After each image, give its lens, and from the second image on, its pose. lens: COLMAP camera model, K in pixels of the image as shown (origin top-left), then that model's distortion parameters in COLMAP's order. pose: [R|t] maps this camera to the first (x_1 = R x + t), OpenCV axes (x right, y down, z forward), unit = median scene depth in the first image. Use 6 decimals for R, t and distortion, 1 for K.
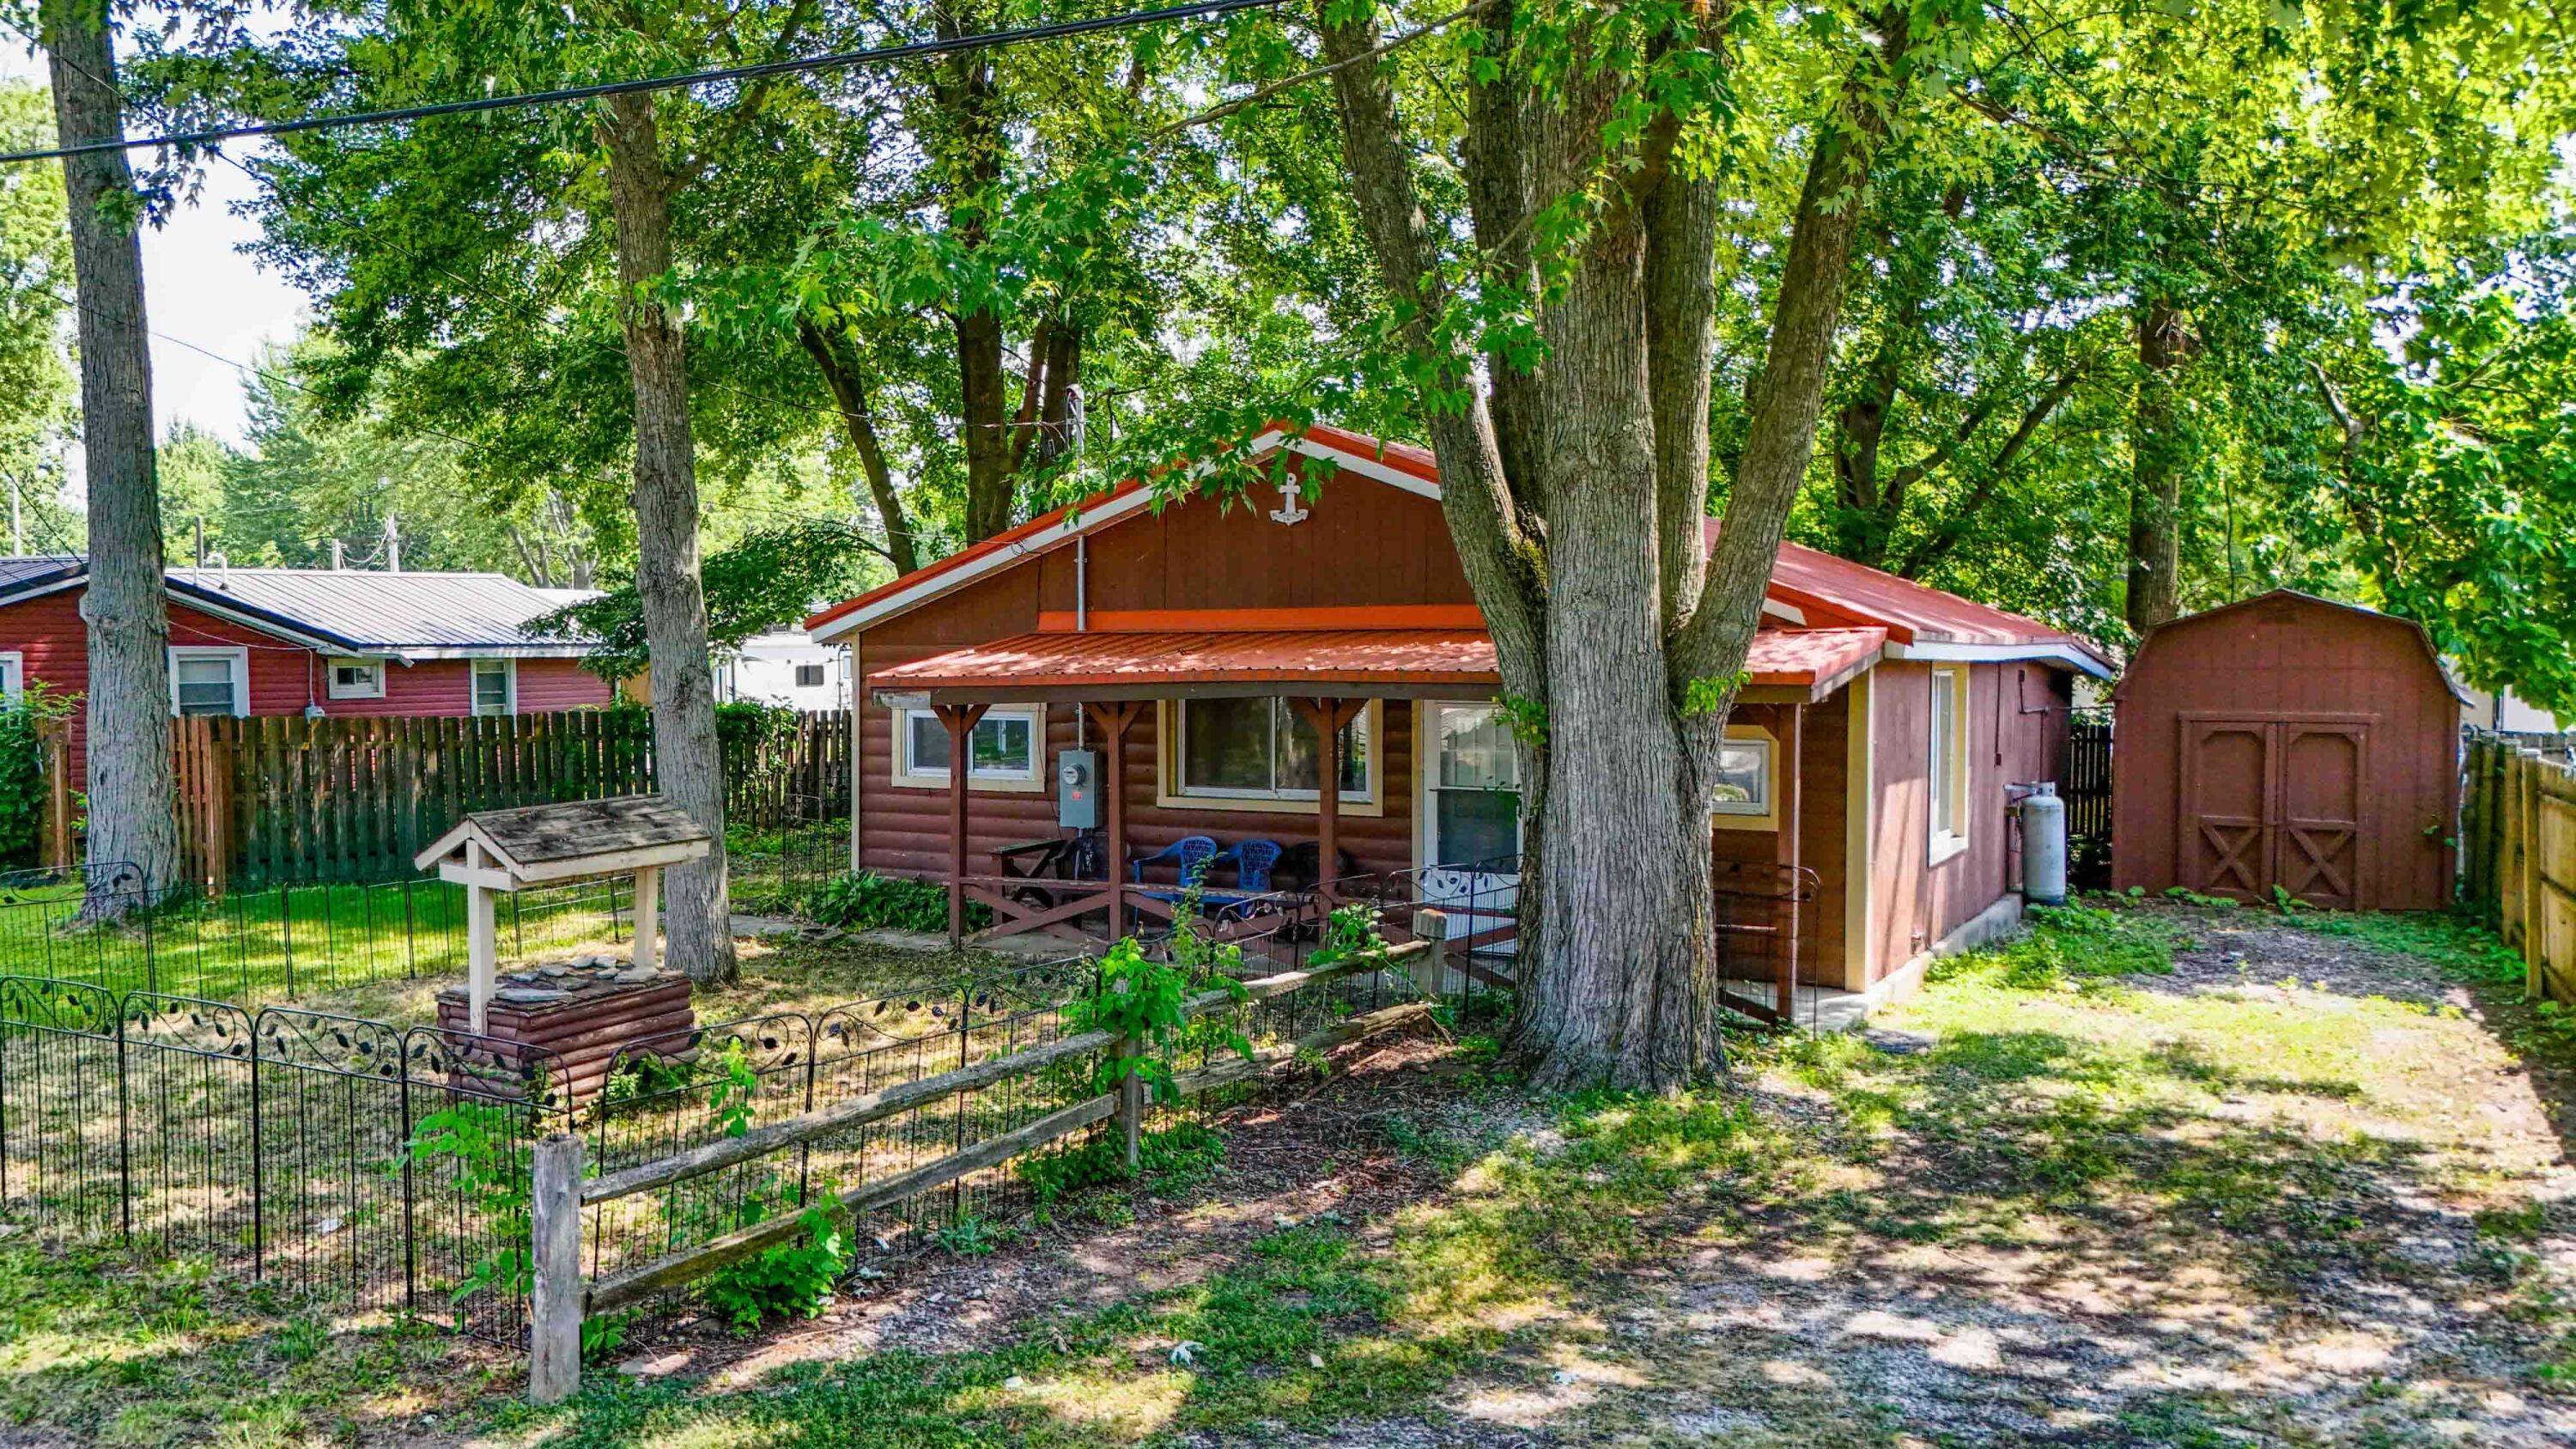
lens RADIAL K [[1902.2, 0, 1295.8], [0, 1902.2, 734.1], [0, 0, 1]] dist [0.041854, -0.007321]
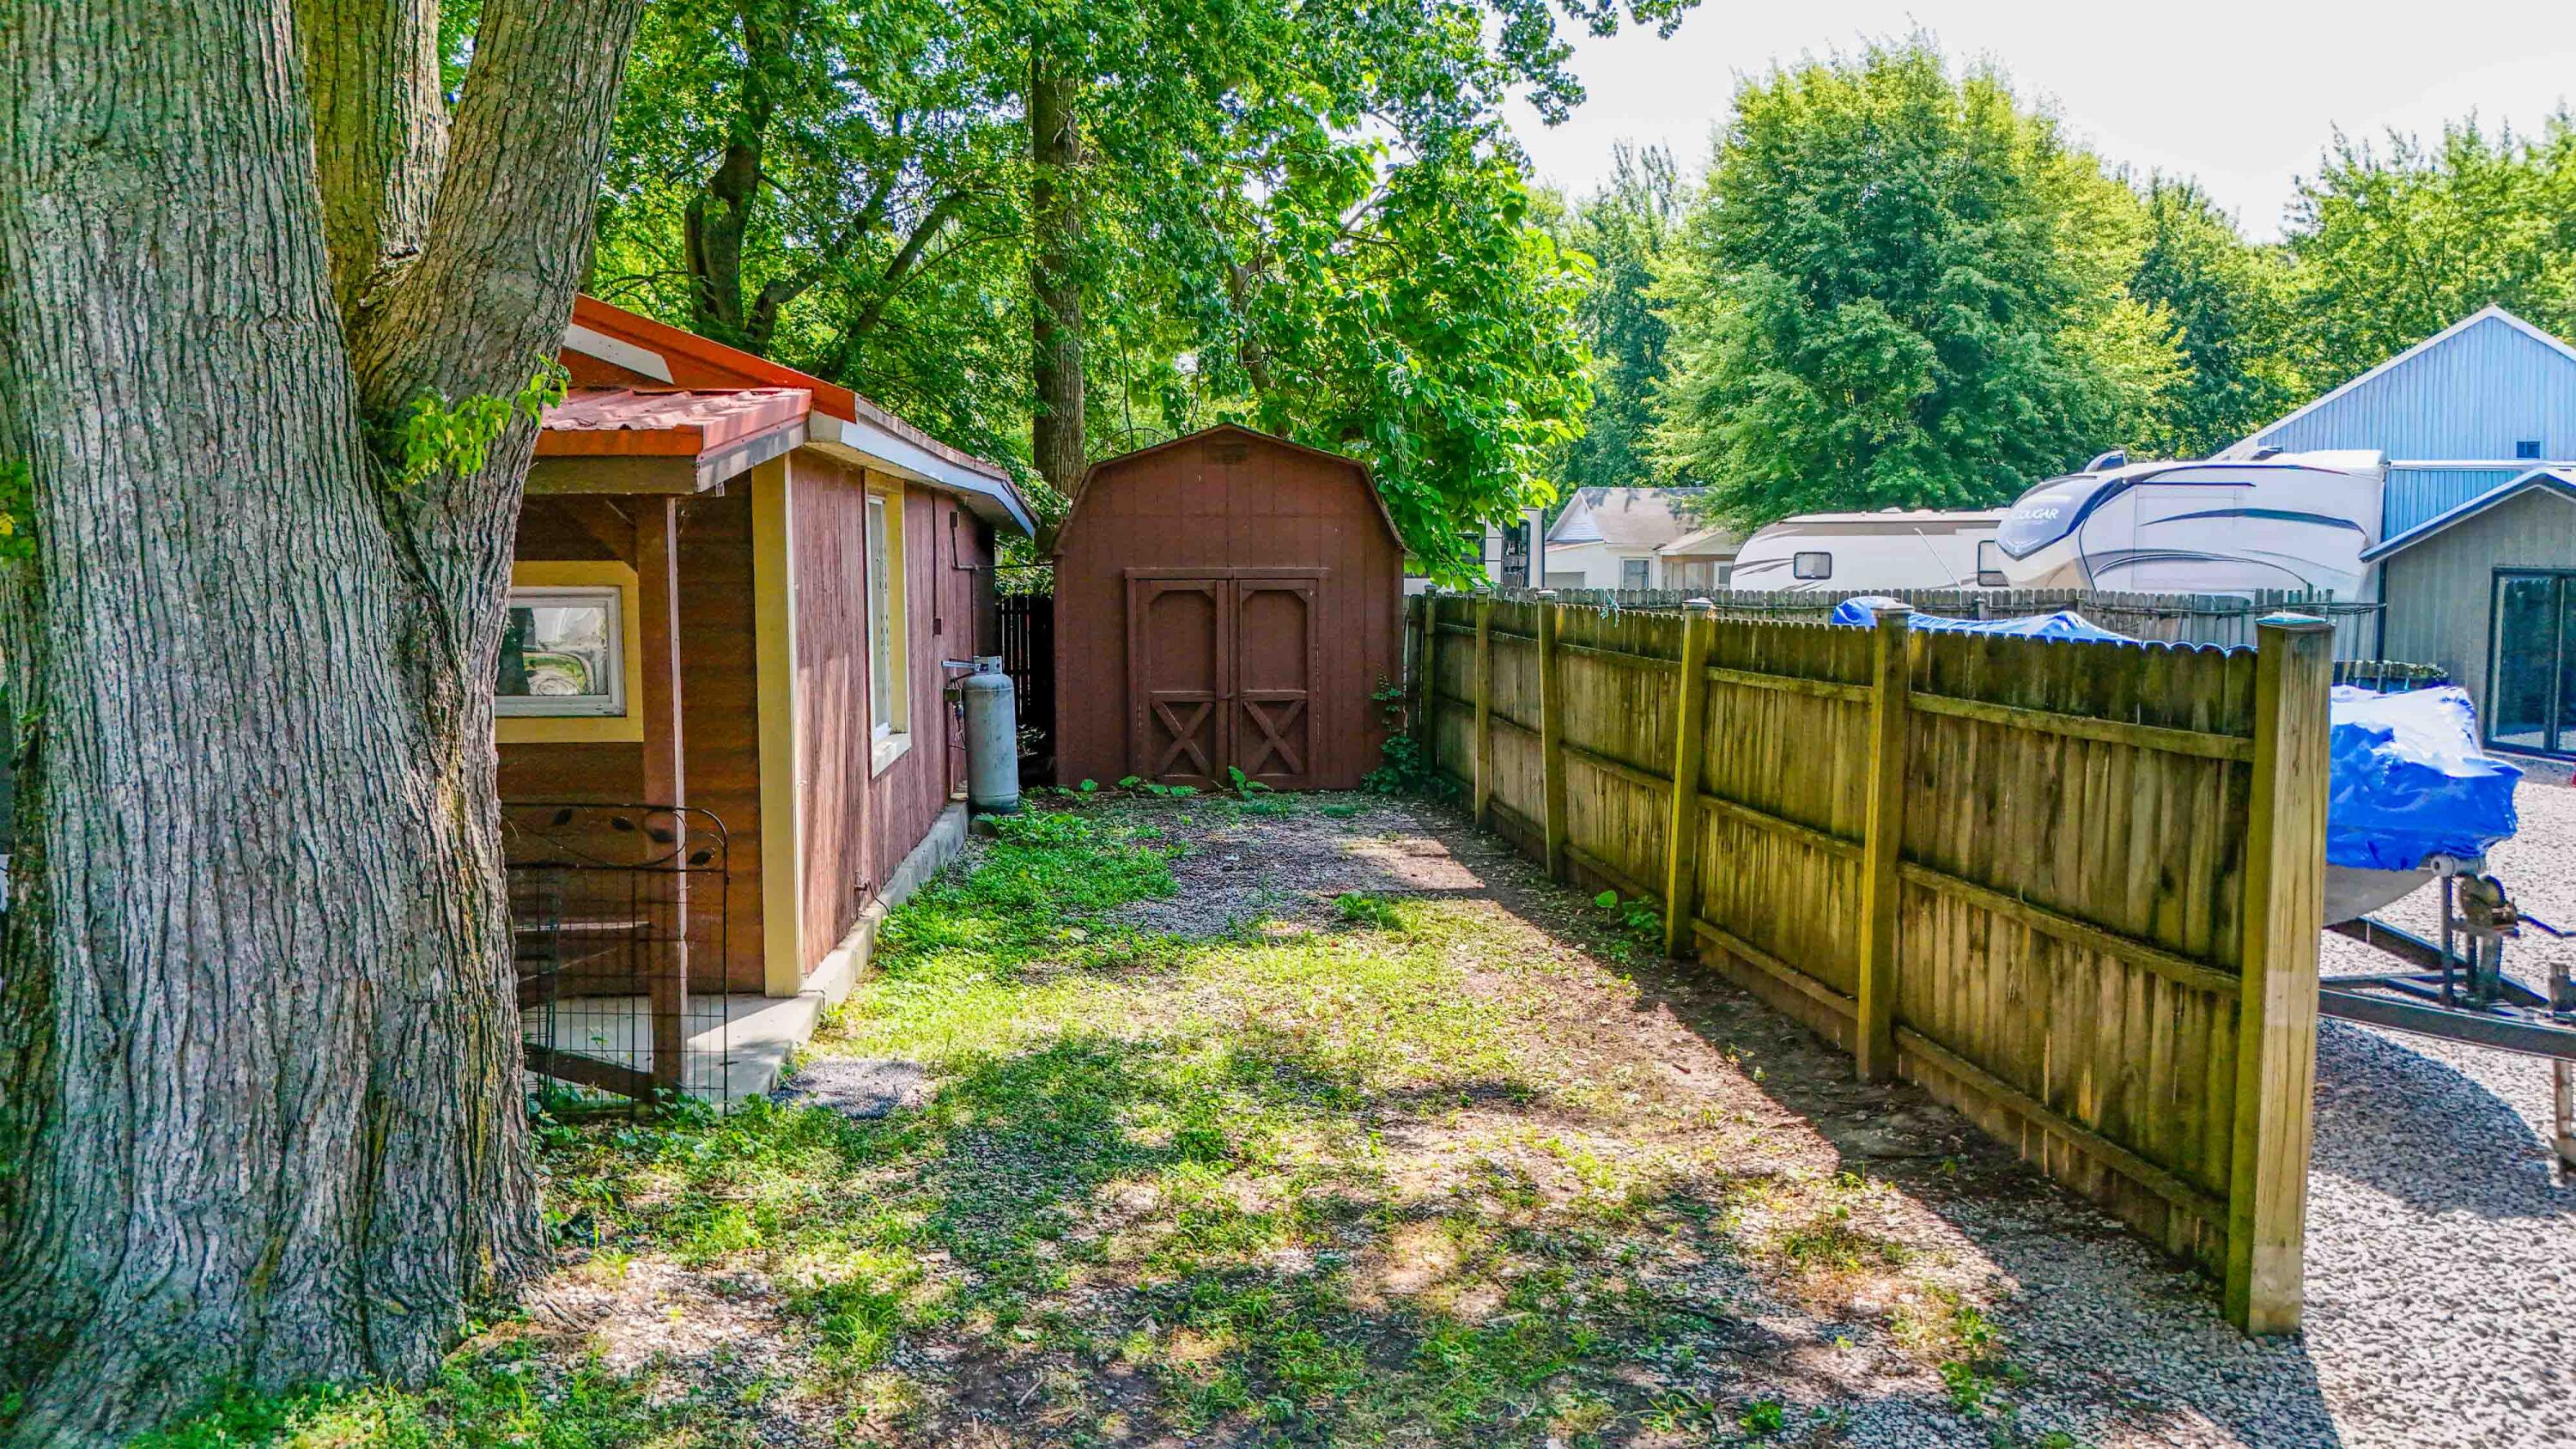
lens RADIAL K [[1902.2, 0, 1295.8], [0, 1902.2, 734.1], [0, 0, 1]] dist [0.041854, -0.007321]
pose [[0.834948, -0.054345, 0.547639, 0.086159], [0.025070, 0.997835, 0.060798, 0.015733], [-0.549758, -0.037034, 0.834503, 0.347121]]
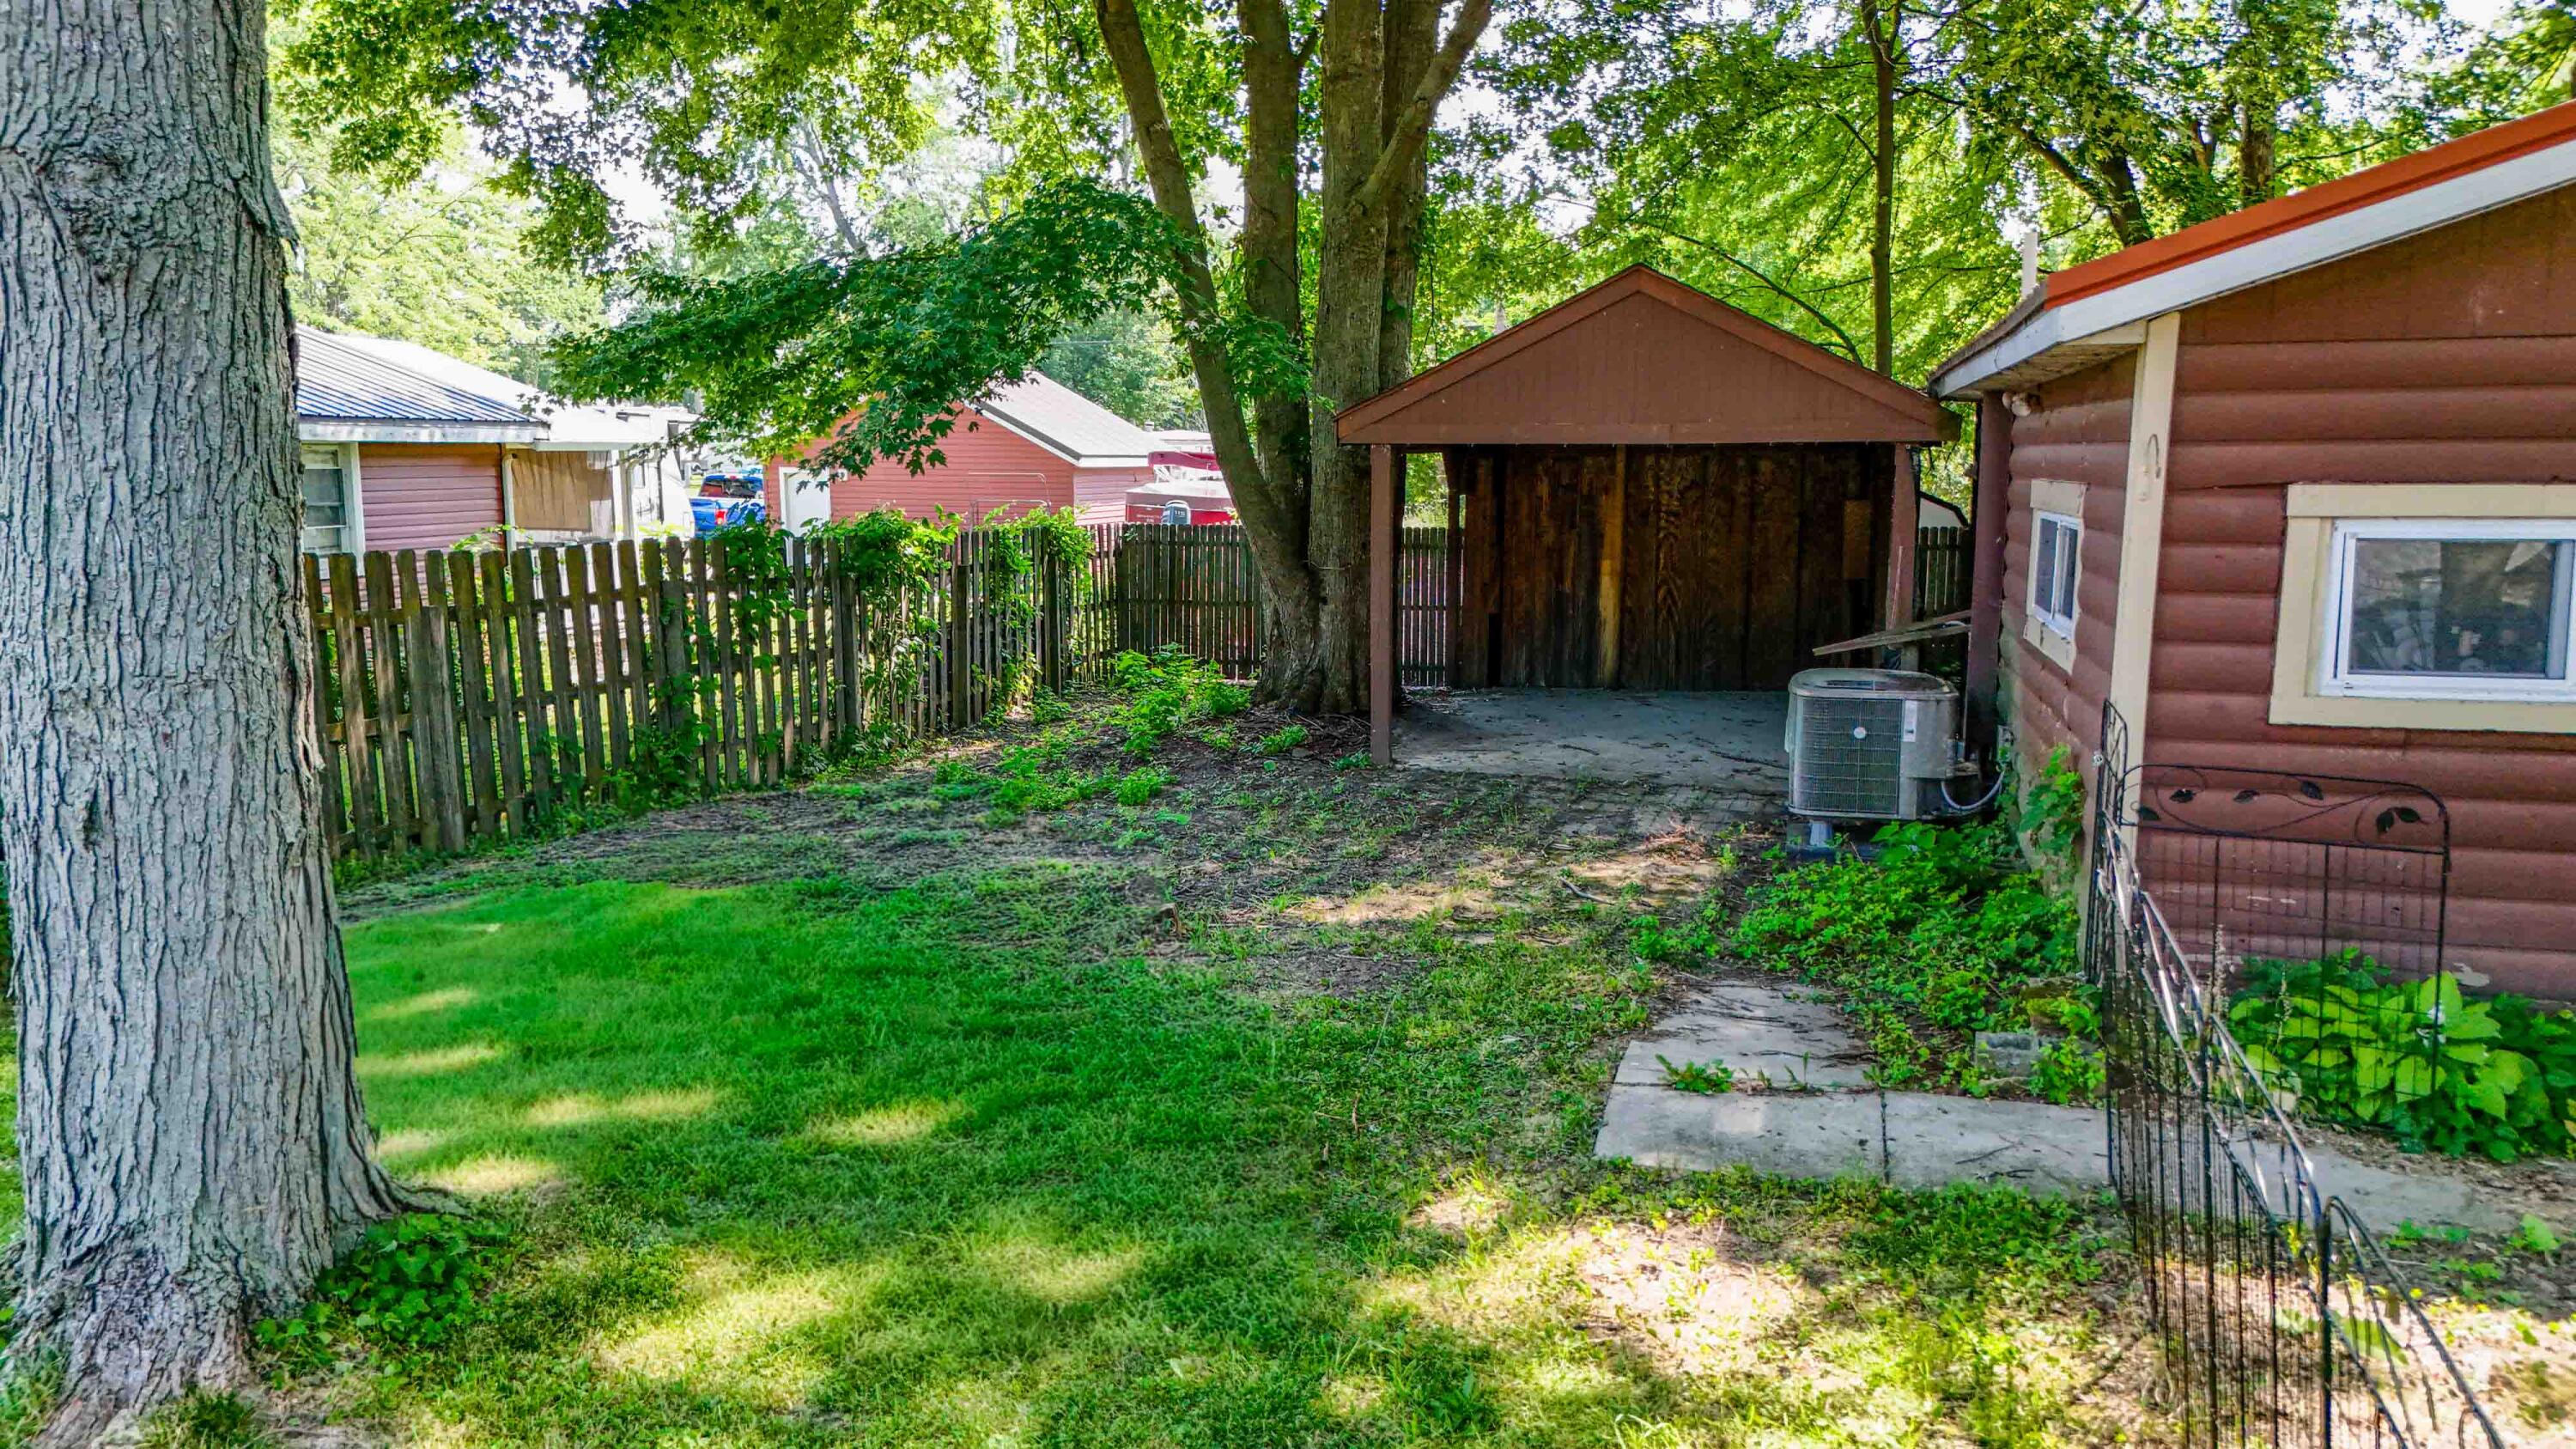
lens RADIAL K [[1936.3, 0, 1285.6], [0, 1936.3, 727.5], [0, 0, 1]] dist [0.024061, -0.000636]
pose [[0.973586, -0.032478, 0.226000, -0.553389], [0.012035, 0.995755, 0.091251, -0.010582], [-0.228004, -0.086121, 0.969844, 0.759323]]
